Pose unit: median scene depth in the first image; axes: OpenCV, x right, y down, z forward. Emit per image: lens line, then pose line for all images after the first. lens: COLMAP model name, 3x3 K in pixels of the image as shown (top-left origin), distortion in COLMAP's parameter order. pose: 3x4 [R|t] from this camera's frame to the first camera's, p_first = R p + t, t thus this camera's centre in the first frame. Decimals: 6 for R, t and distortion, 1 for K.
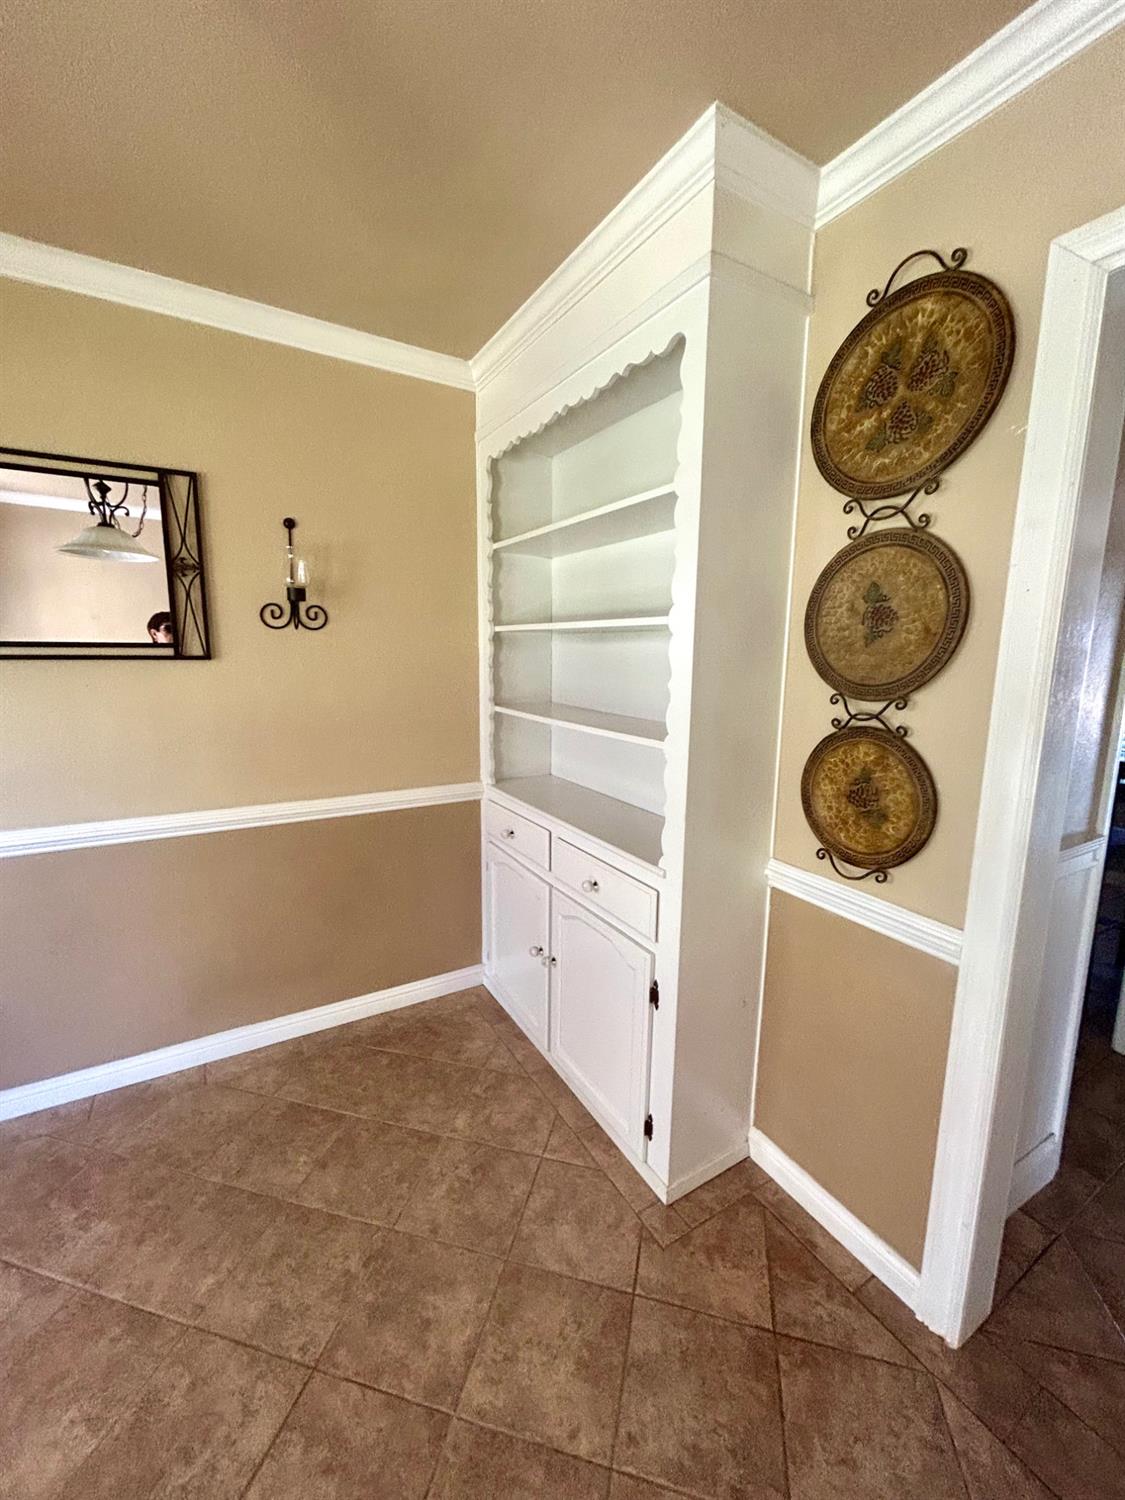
lens RADIAL K [[604.2, 0, 571.7], [0, 604.2, 761.7], [0, 0, 1]] dist [0.003922, 0.000176]
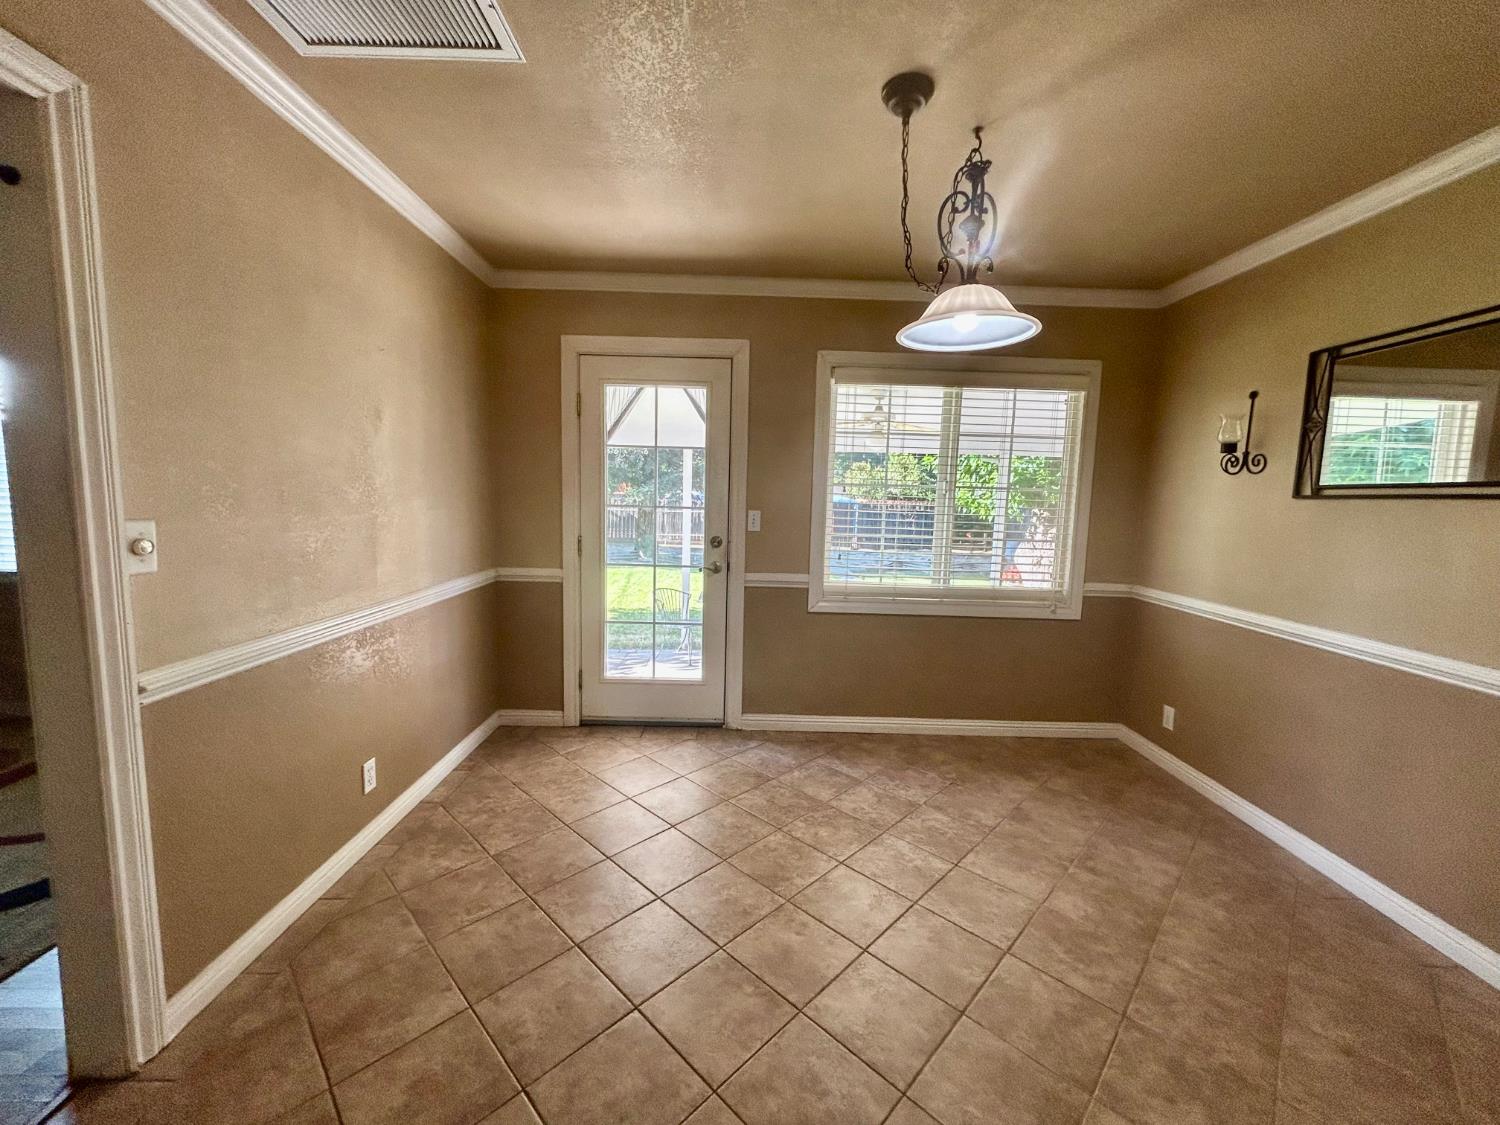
lens RADIAL K [[604.2, 0, 751.9], [0, 604.2, 557.8], [0, 0, 1]] dist [0.003922, 0.000176]
pose [[-0.501817, 0.067530, -0.862334, 1.016108], [-0.170369, 0.969702, 0.175081, -0.081505], [0.848029, 0.234774, -0.475108, 0.652023]]
